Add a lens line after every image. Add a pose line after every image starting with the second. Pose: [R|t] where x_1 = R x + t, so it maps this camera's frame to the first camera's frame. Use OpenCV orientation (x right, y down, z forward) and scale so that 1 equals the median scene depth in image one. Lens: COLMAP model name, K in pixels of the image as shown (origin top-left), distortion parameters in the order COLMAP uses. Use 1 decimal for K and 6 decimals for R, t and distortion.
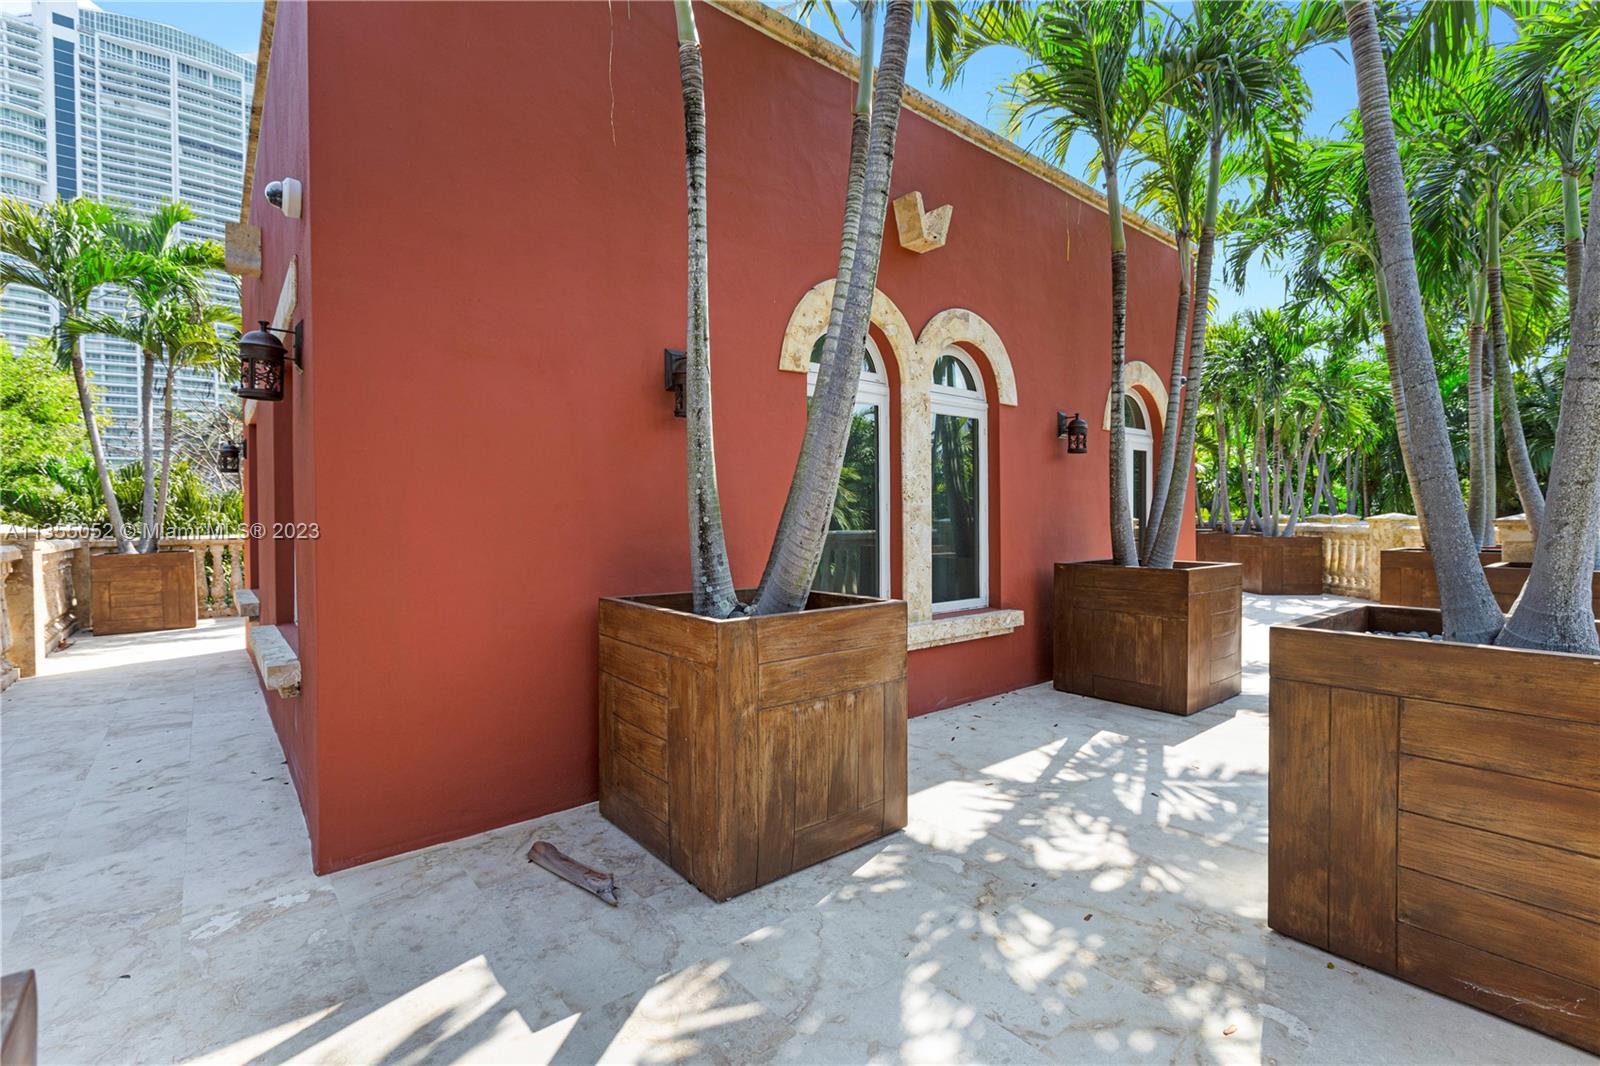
lens RADIAL K [[716.1, 0, 792.8], [0, 716.1, 525.9], [0, 0, 1]] dist [0.000108, 0.000411]
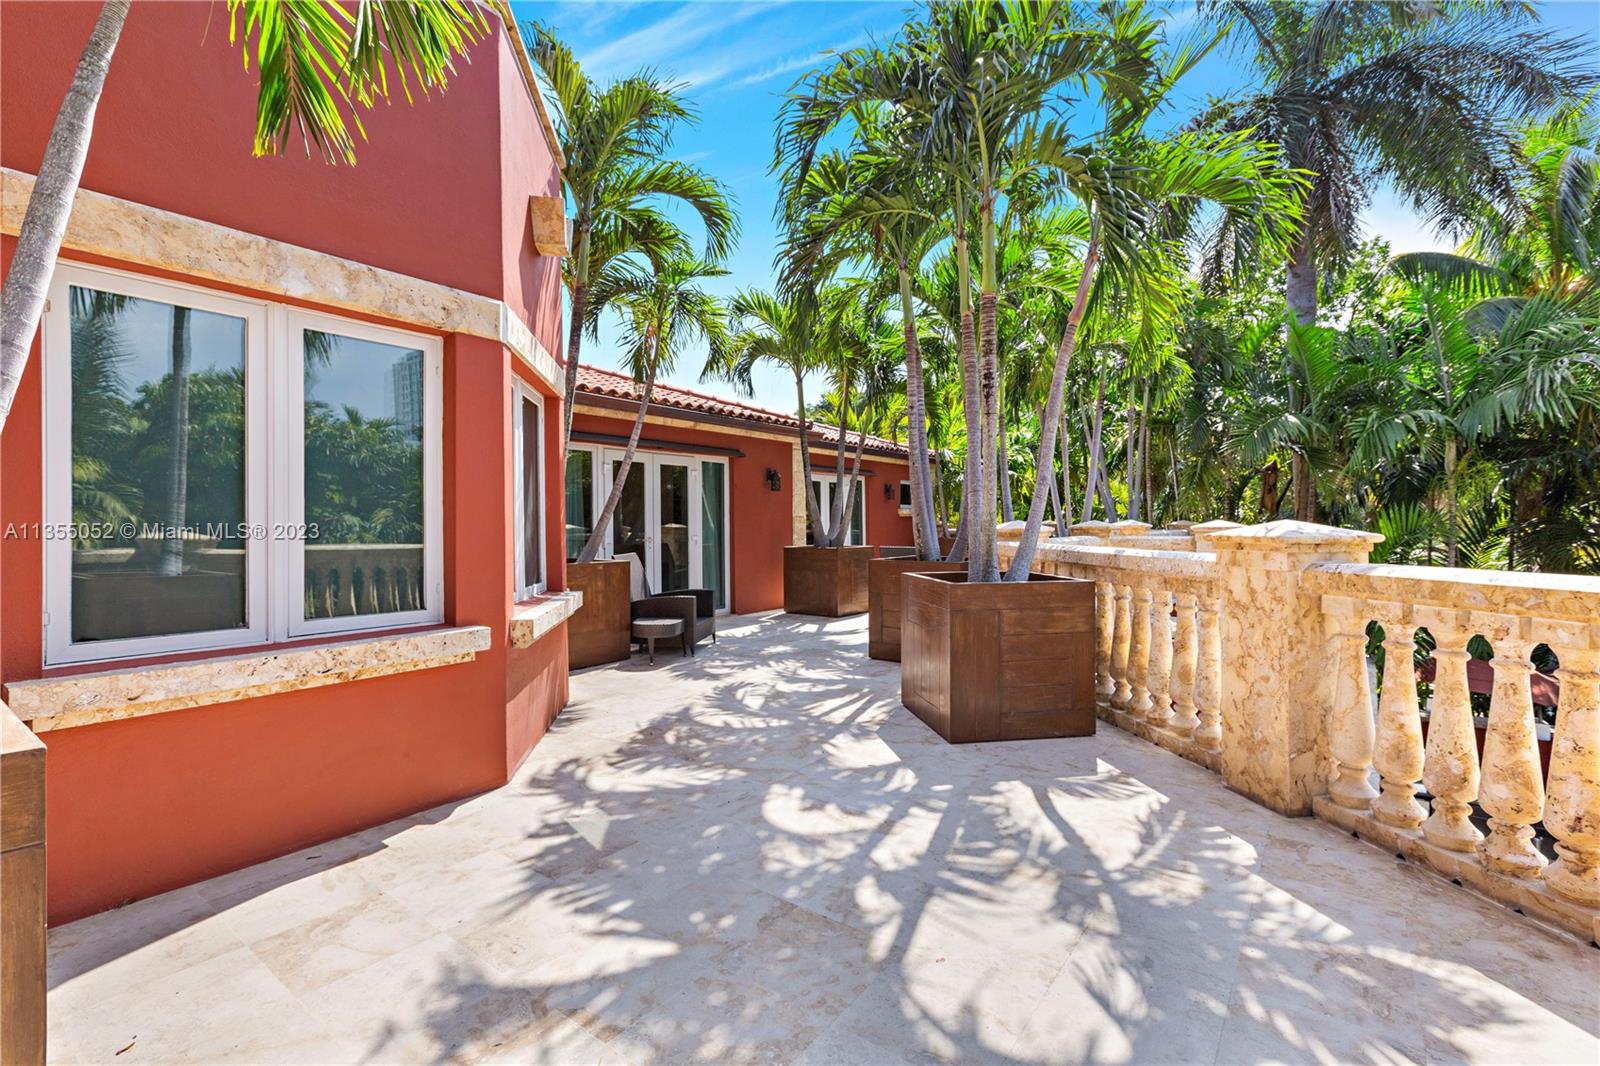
lens RADIAL K [[716.1, 0, 805.3], [0, 716.1, 528.5], [0, 0, 1]] dist [0.000108, 0.000411]
pose [[0.969786, -0.005107, 0.243903, 0.492327], [0.006592, 0.999964, -0.005270, -0.012110], [-0.243867, 0.006718, 0.969785, 0.661055]]
